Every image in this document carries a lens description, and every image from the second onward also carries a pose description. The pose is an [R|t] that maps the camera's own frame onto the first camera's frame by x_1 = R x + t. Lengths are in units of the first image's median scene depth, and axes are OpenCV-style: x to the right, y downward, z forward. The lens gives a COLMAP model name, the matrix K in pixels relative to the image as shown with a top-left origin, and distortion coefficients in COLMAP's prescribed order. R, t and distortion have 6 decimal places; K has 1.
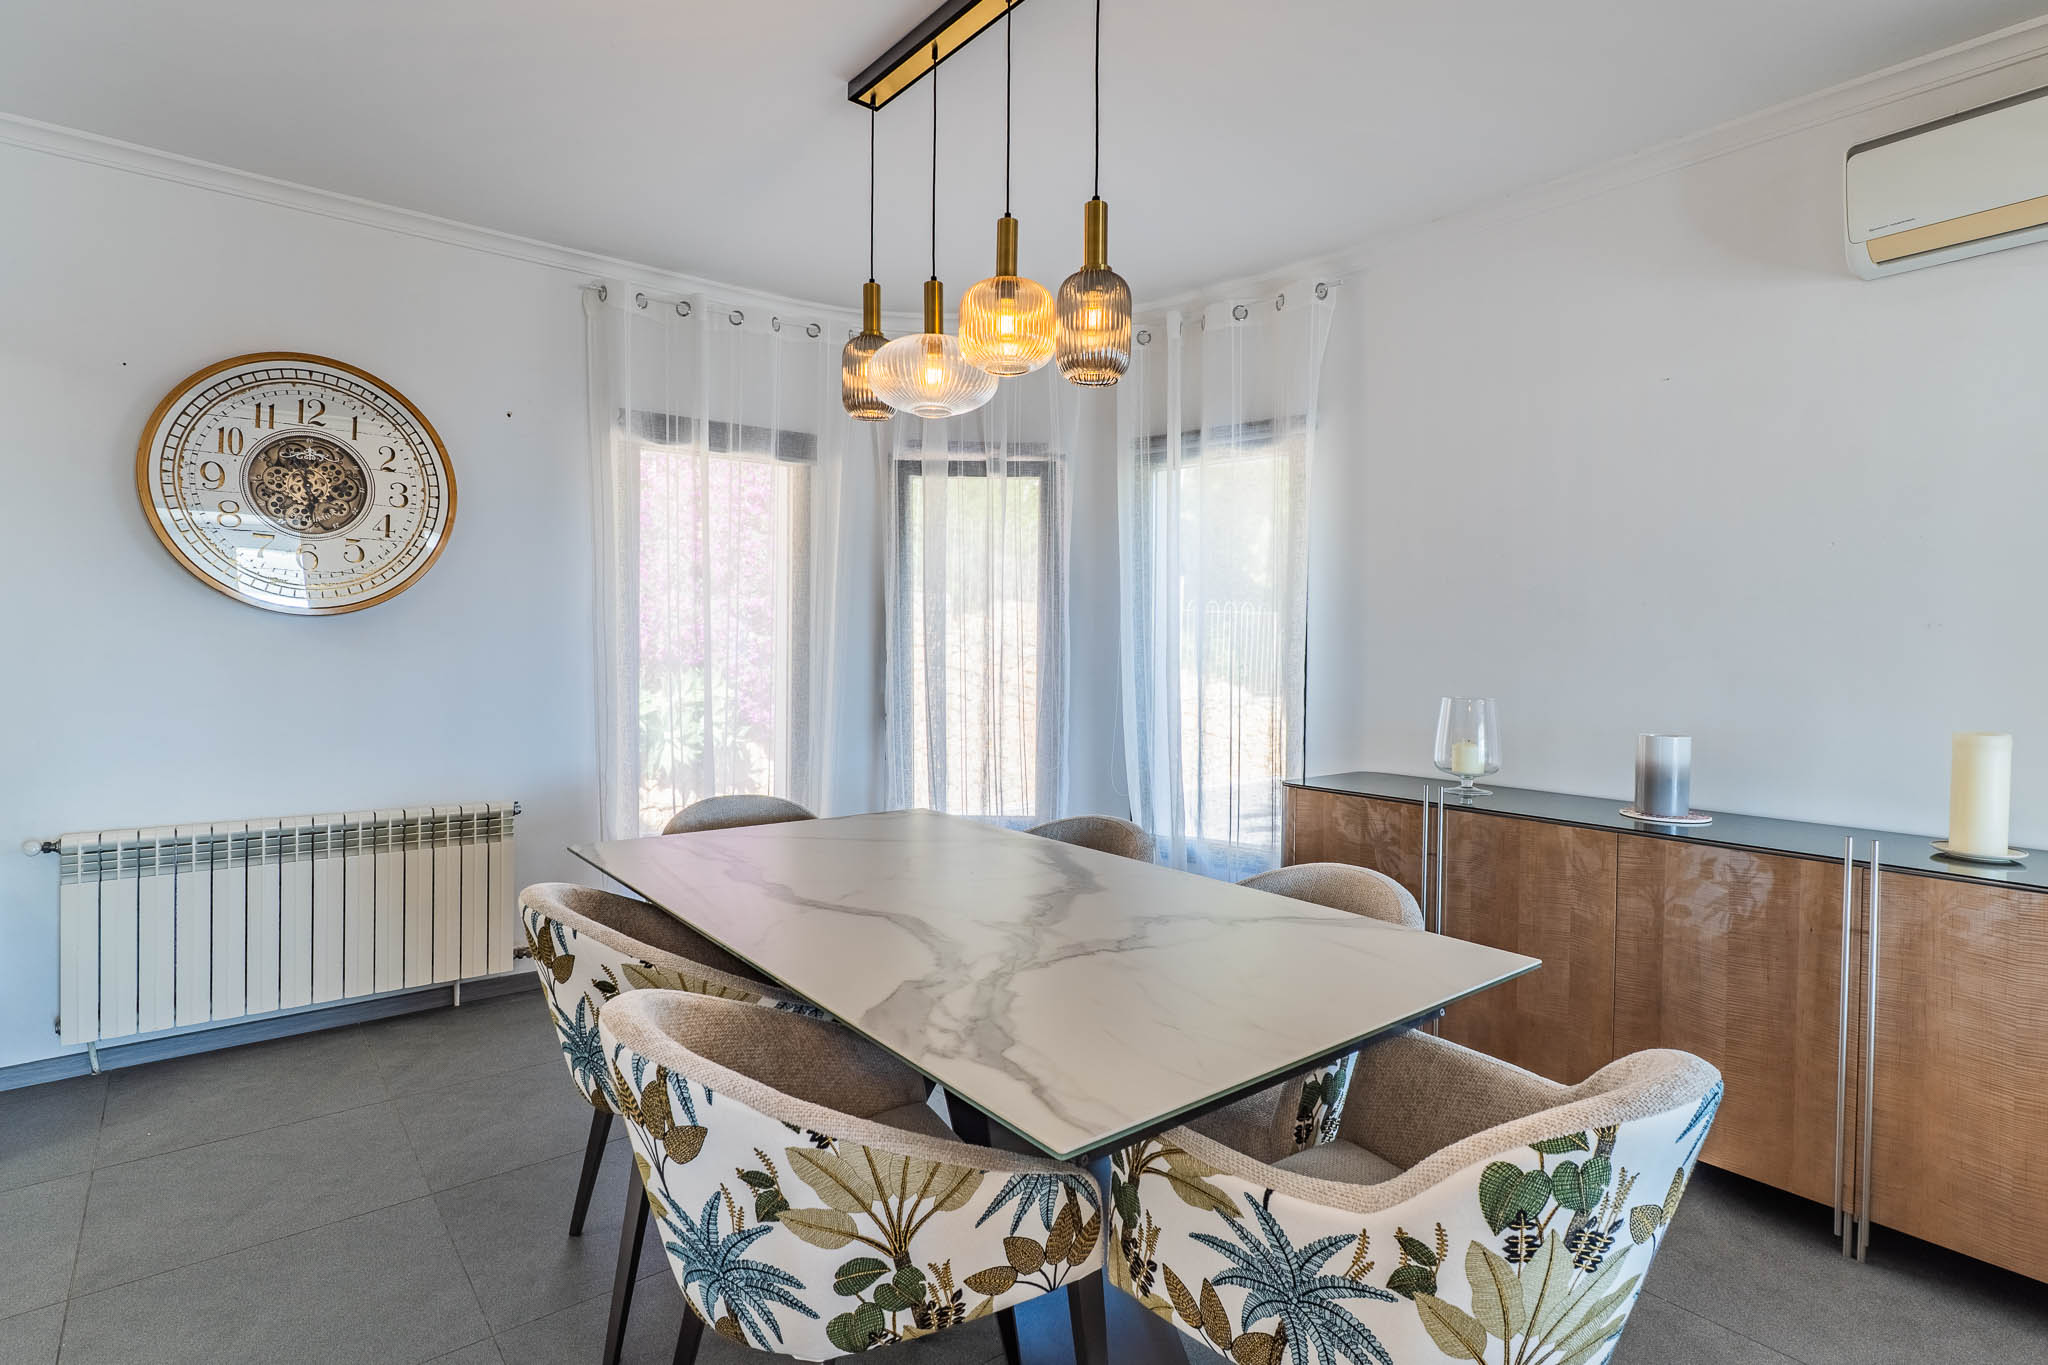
lens RADIAL K [[1017.7, 0, 1017.2], [0, 1017.7, 664.9], [0, 0, 1]] dist [-0.000306, 0.001938]
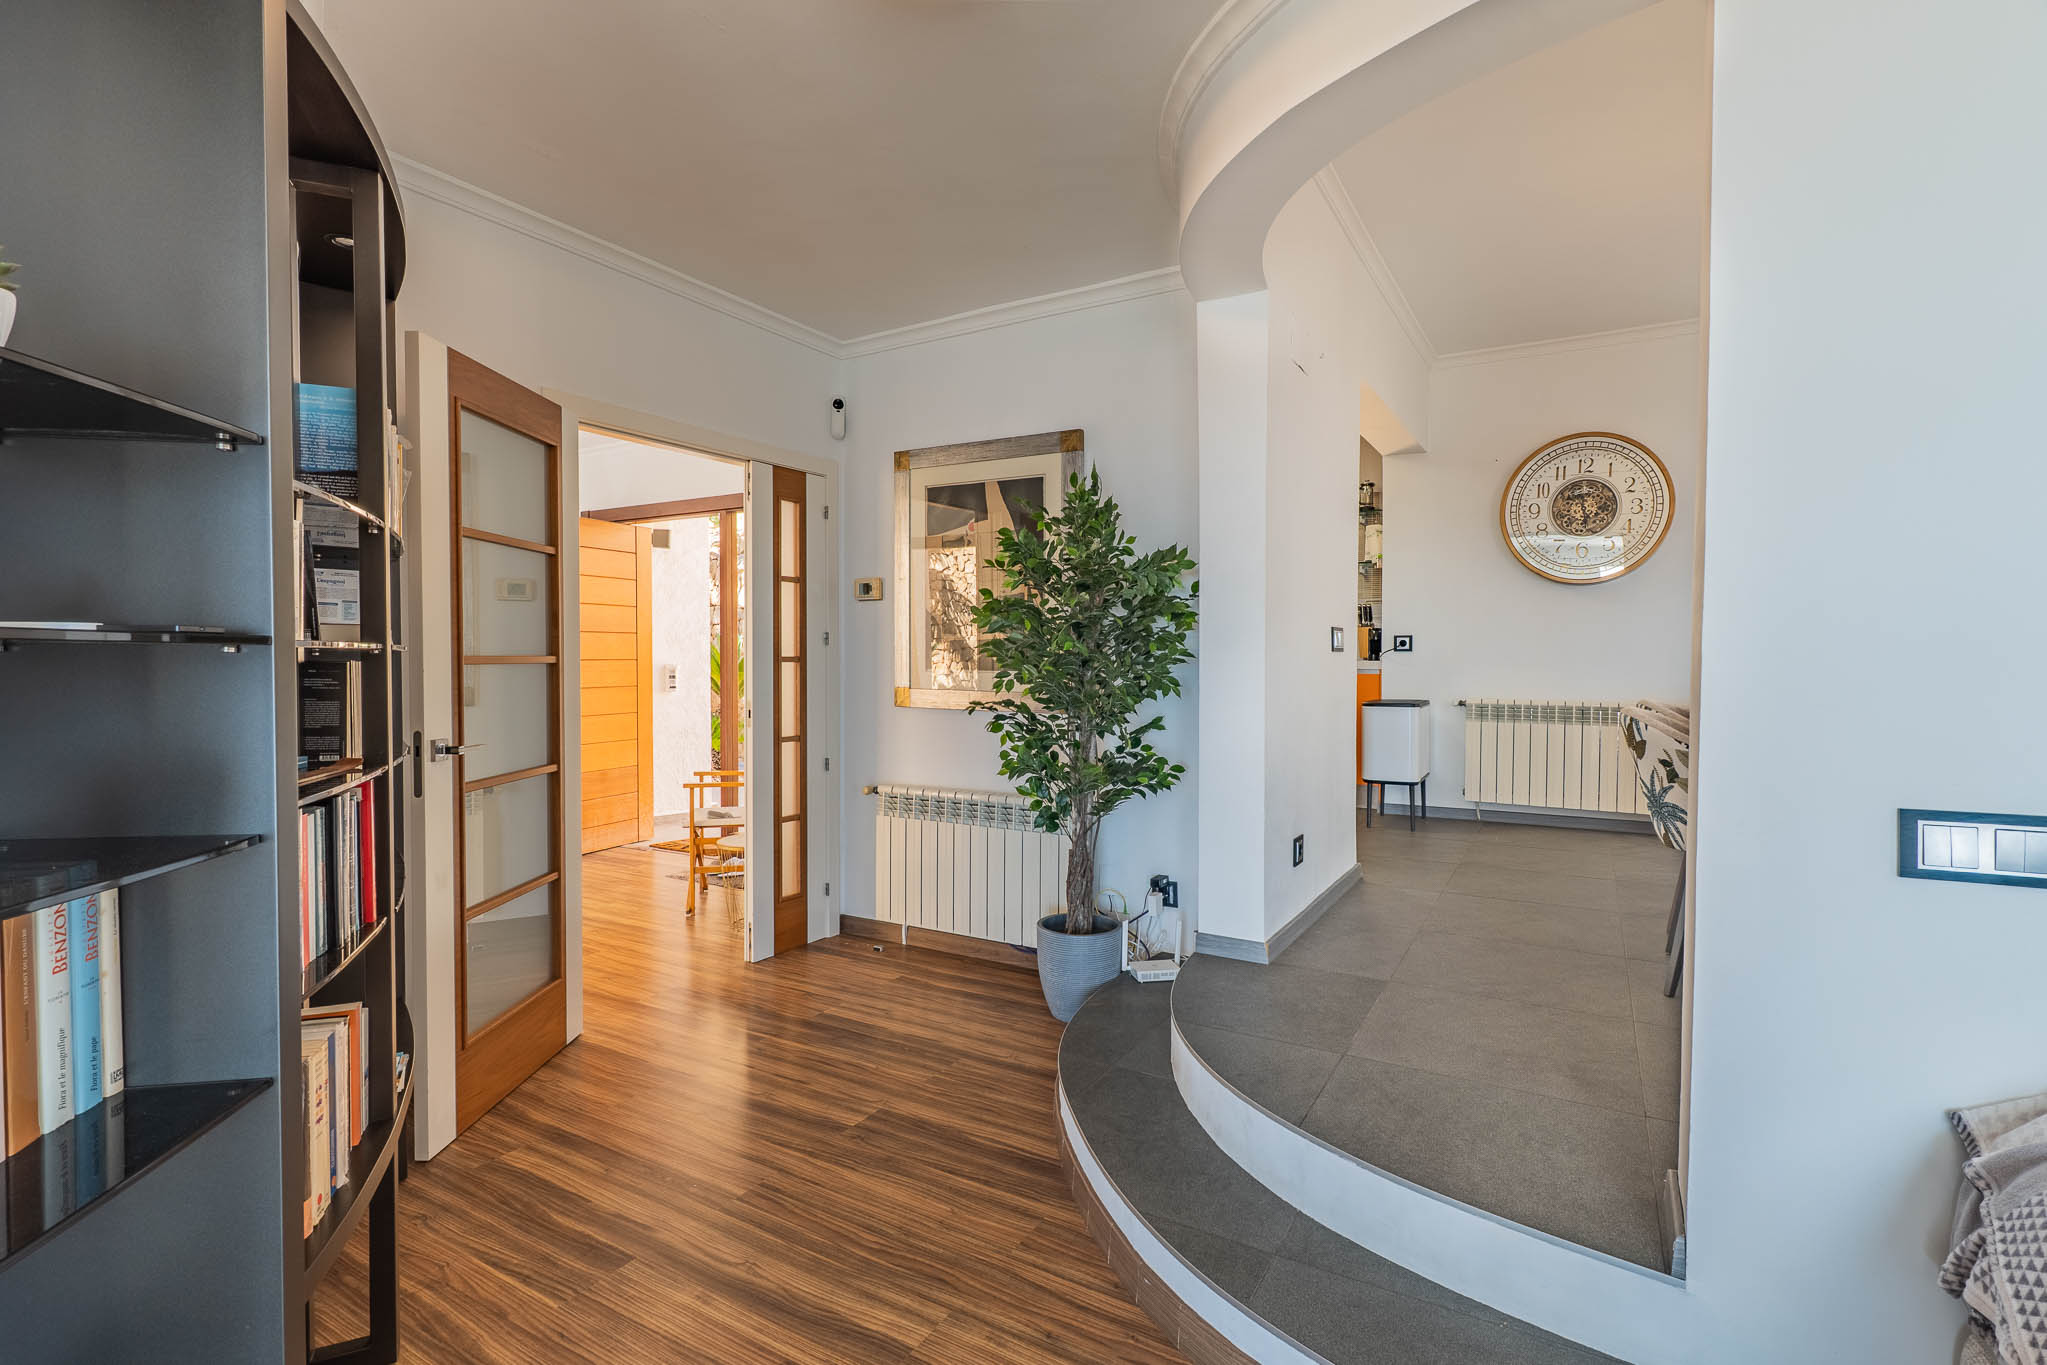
lens RADIAL K [[1017.2, 0, 1005.4], [0, 1017.2, 686.2], [0, 0, 1]] dist [-0.000306, 0.001938]
pose [[0.358837, 0.012717, -0.933314, 0.561735], [-0.011520, 0.999891, 0.009195, 0.119817], [0.933329, 0.007452, 0.358944, -0.528189]]
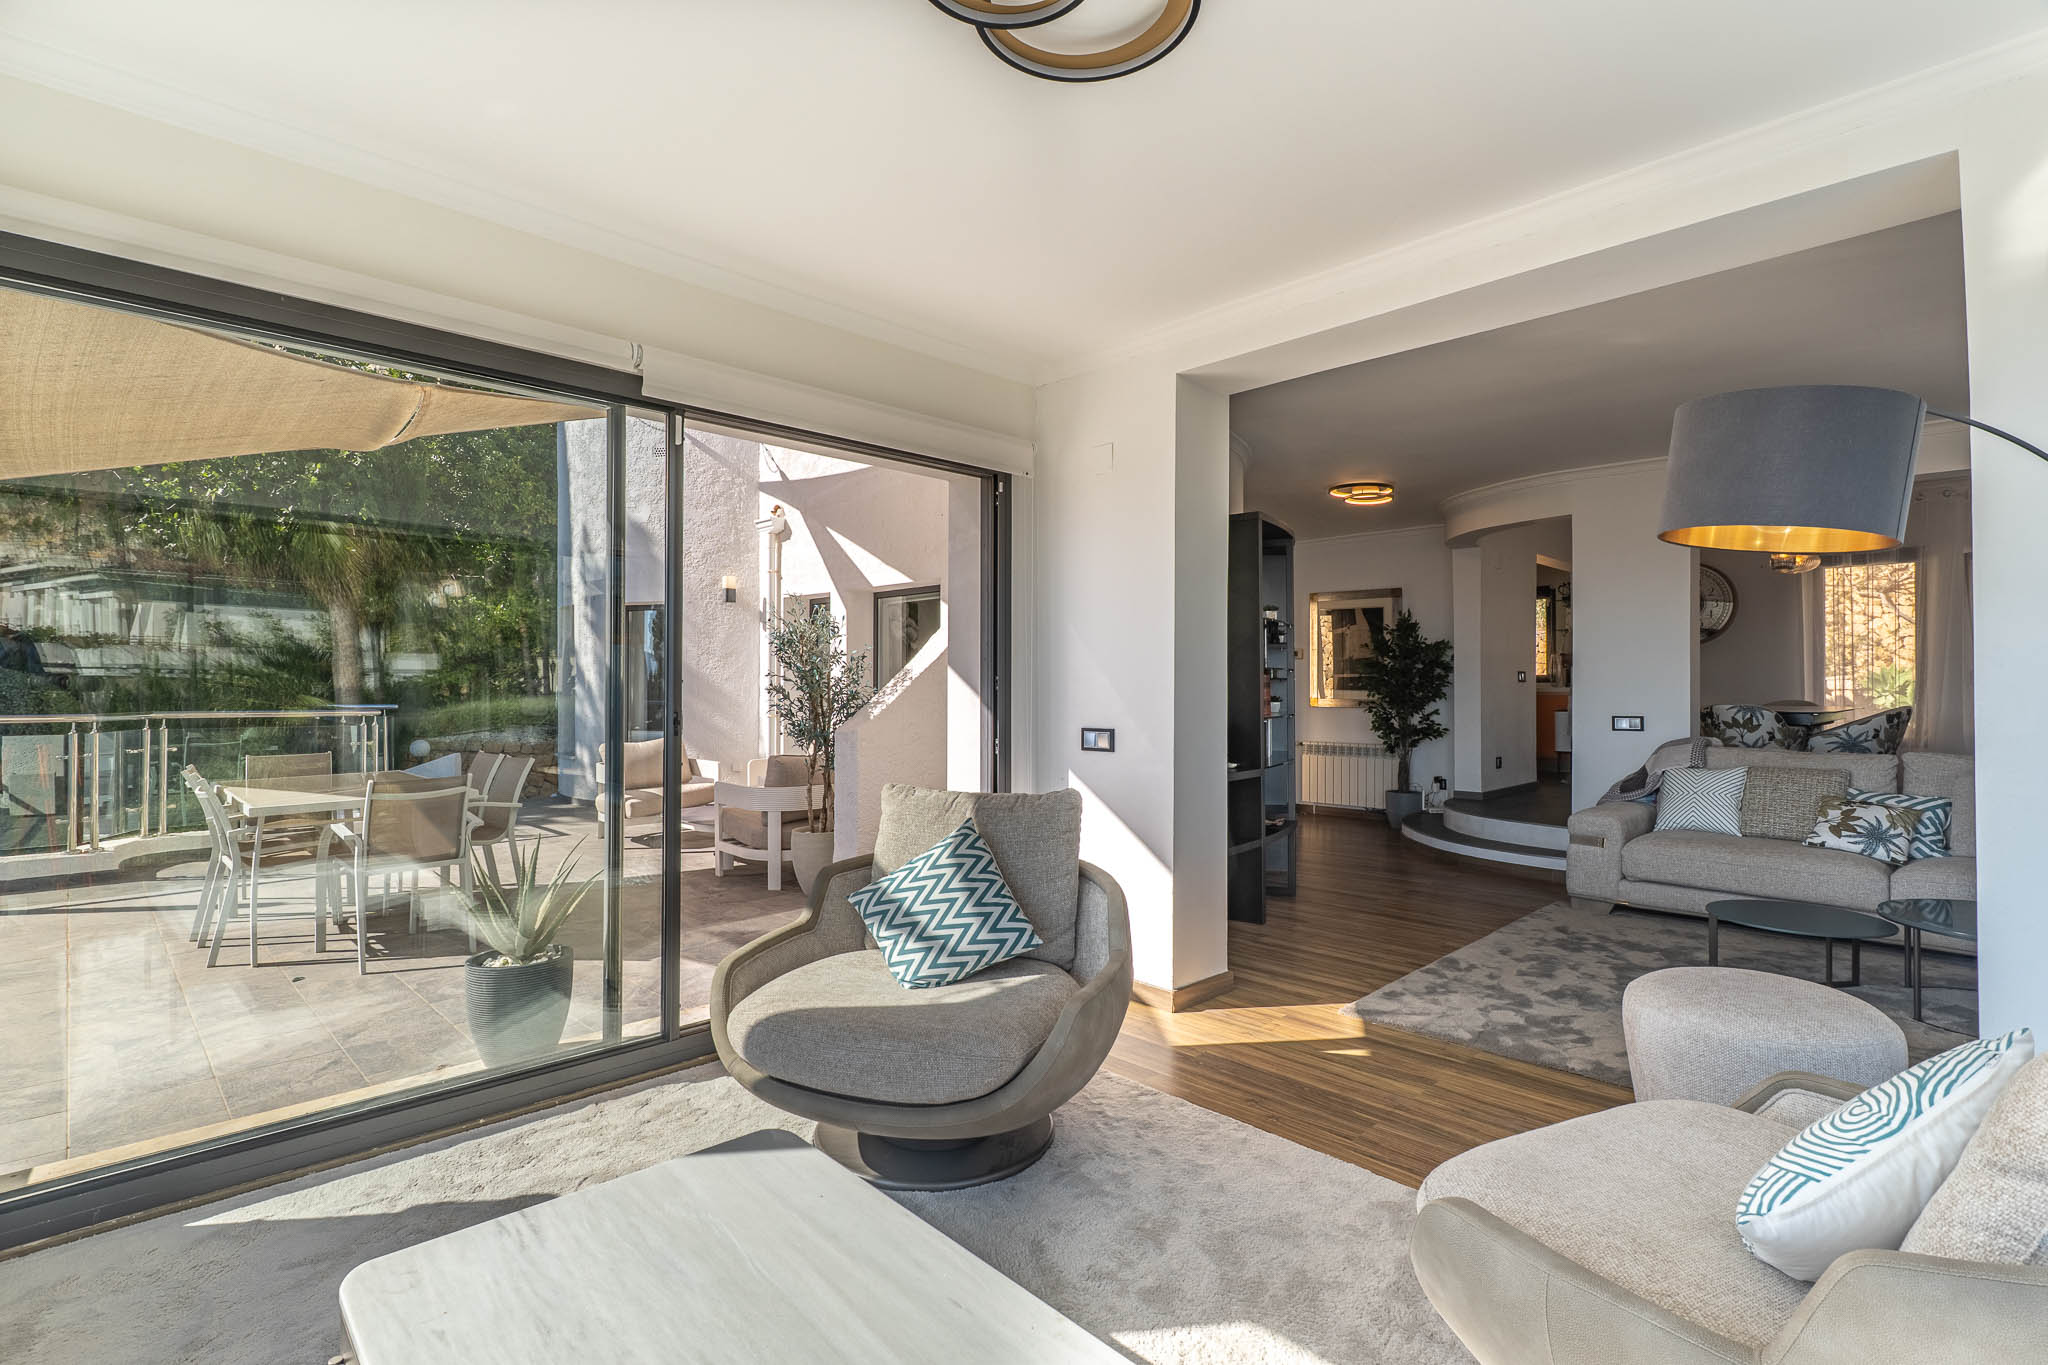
lens RADIAL K [[937.1, 0, 1018.5], [0, 937.1, 675.6], [0, 0, 1]] dist [0.003427, 0.000174]
pose [[0.095971, -0.019920, -0.995185, 2.026420], [-0.014650, 0.999663, -0.021423, 0.143119], [0.995276, 0.016635, 0.095647, -1.357759]]
